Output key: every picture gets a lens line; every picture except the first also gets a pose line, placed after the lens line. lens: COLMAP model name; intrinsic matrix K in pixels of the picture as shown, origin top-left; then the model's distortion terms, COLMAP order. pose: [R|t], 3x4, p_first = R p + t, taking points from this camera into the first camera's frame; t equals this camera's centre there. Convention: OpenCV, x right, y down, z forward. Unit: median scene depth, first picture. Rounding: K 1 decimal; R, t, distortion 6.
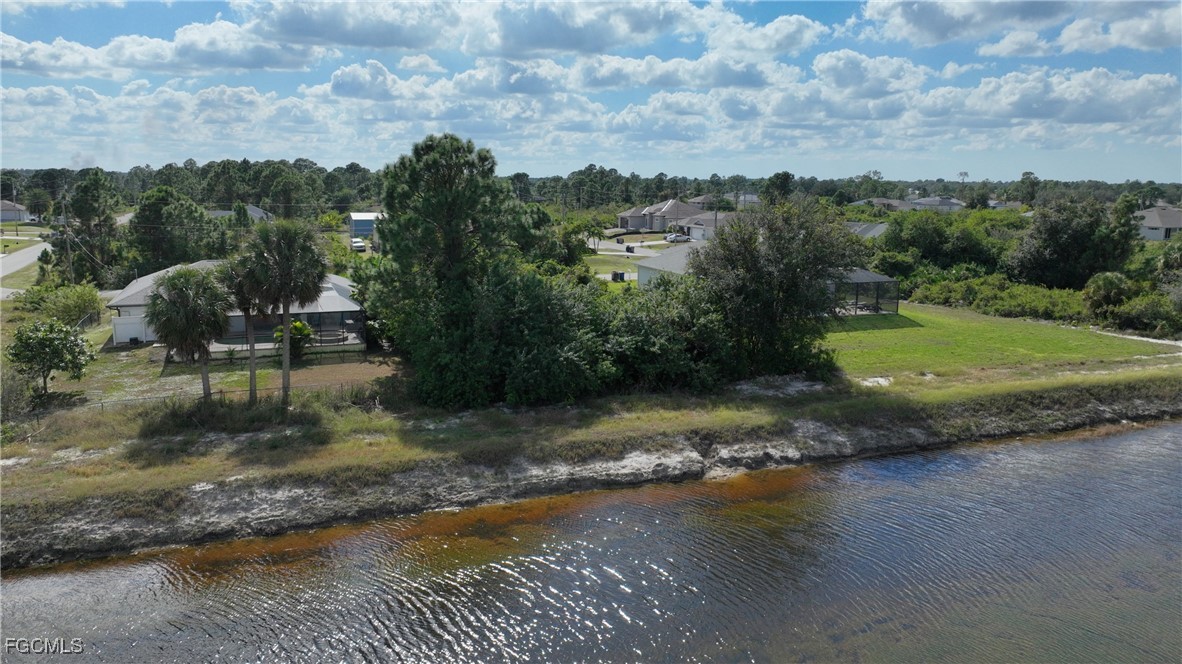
lens RADIAL K [[868.1, 0, 594.4], [0, 868.1, 326.8], [0, 0, 1]] dist [0.006759, 0.004257]
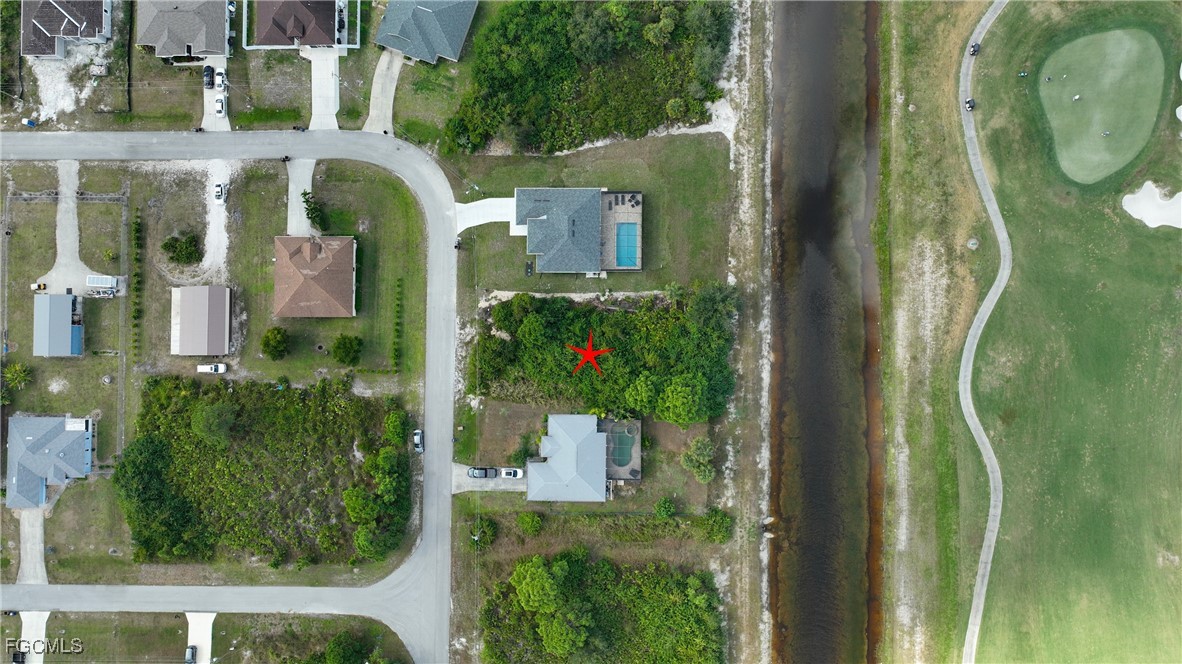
lens RADIAL K [[830.5, 0, 595.1], [0, 830.5, 331.6], [0, 0, 1]] dist [0.007399, 0.008037]
pose [[0.383255, -0.923643, -0.000185, -0.059962], [0.200916, 0.083172, 0.976071, -3.296036], [-0.901526, -0.374121, 0.217451, 0.743150]]
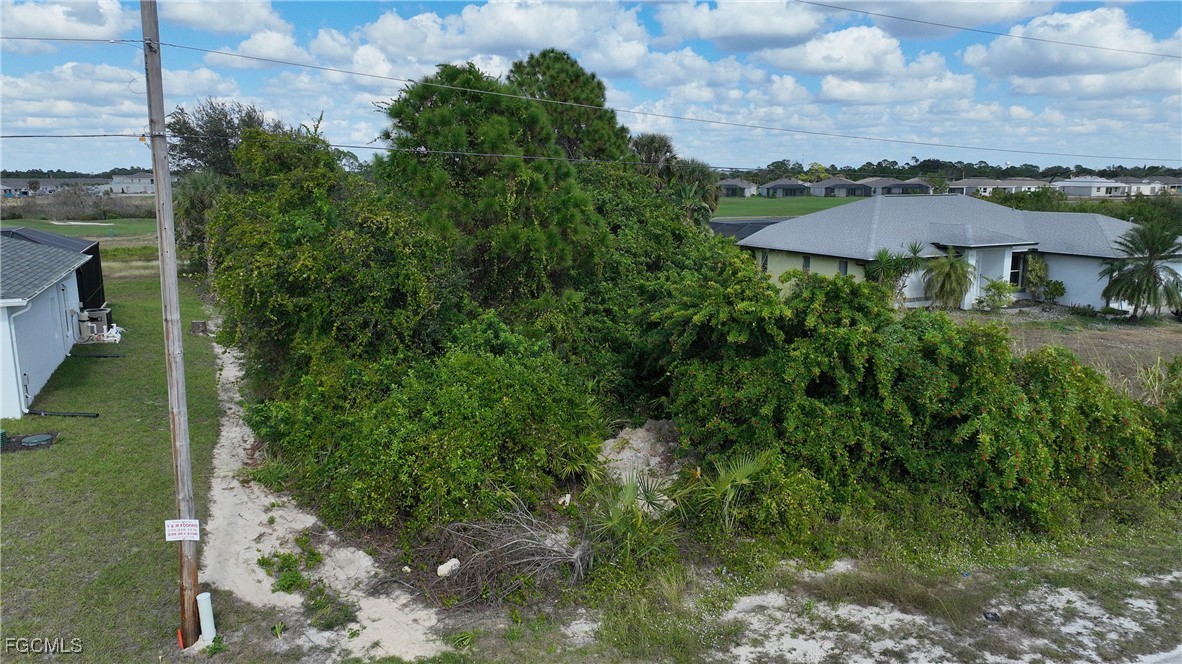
lens RADIAL K [[830.5, 0, 595.1], [0, 830.5, 331.6], [0, 0, 1]] dist [0.007399, 0.008037]
pose [[-0.998981, 0.002505, -0.045067, -0.183956], [-0.013268, 0.938045, 0.346259, -0.257702], [0.043142, 0.346504, -0.937056, 2.151675]]
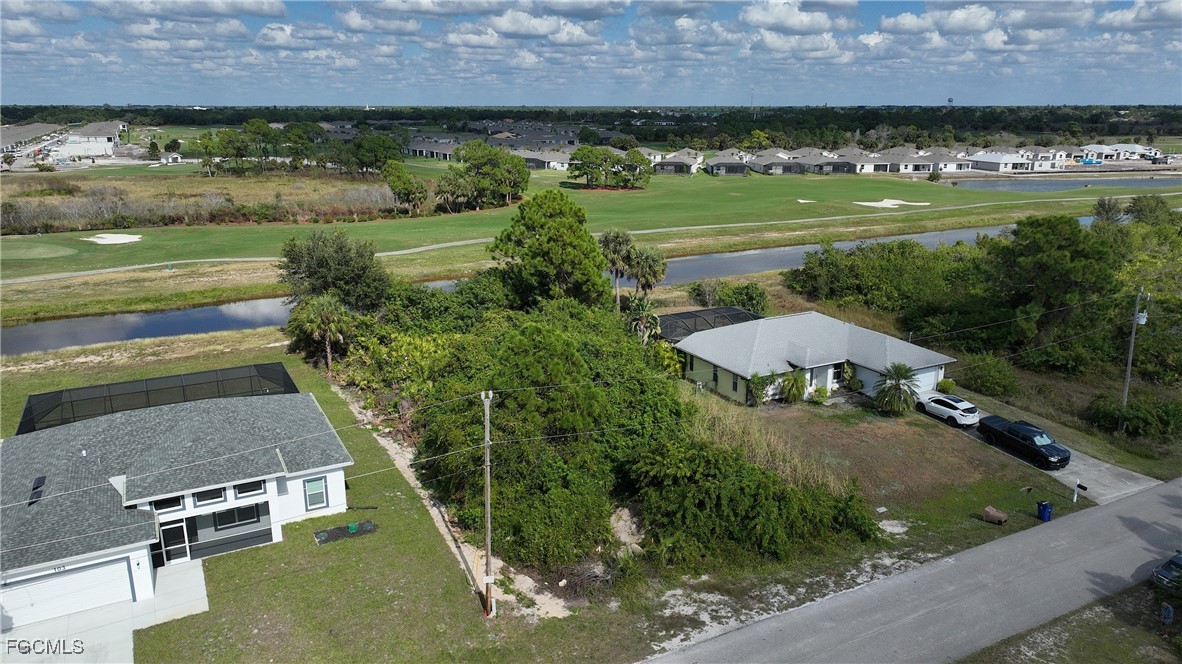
lens RADIAL K [[830.5, 0, 595.1], [0, 830.5, 331.6], [0, 0, 1]] dist [0.007399, 0.008037]
pose [[-0.994489, 0.017687, -0.103334, -0.098462], [-0.027422, 0.907462, 0.419239, -0.635286], [0.101187, 0.419763, -0.901976, 2.529547]]
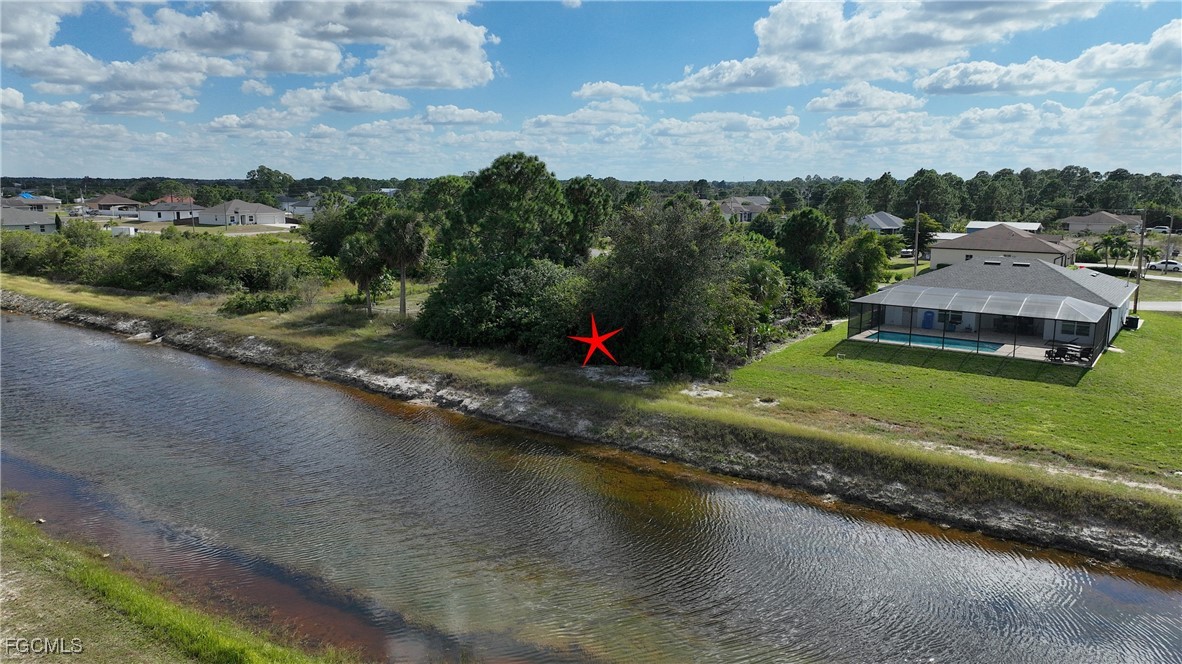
lens RADIAL K [[843.1, 0, 594.7], [0, 843.1, 332.4], [0, 0, 1]] dist [0.005696, 0.013307]
pose [[0.523354, 0.139148, -0.840677, 1.087298], [-0.139137, 0.987291, 0.076797, -0.060479], [0.840679, 0.076777, 0.536063, 0.411790]]
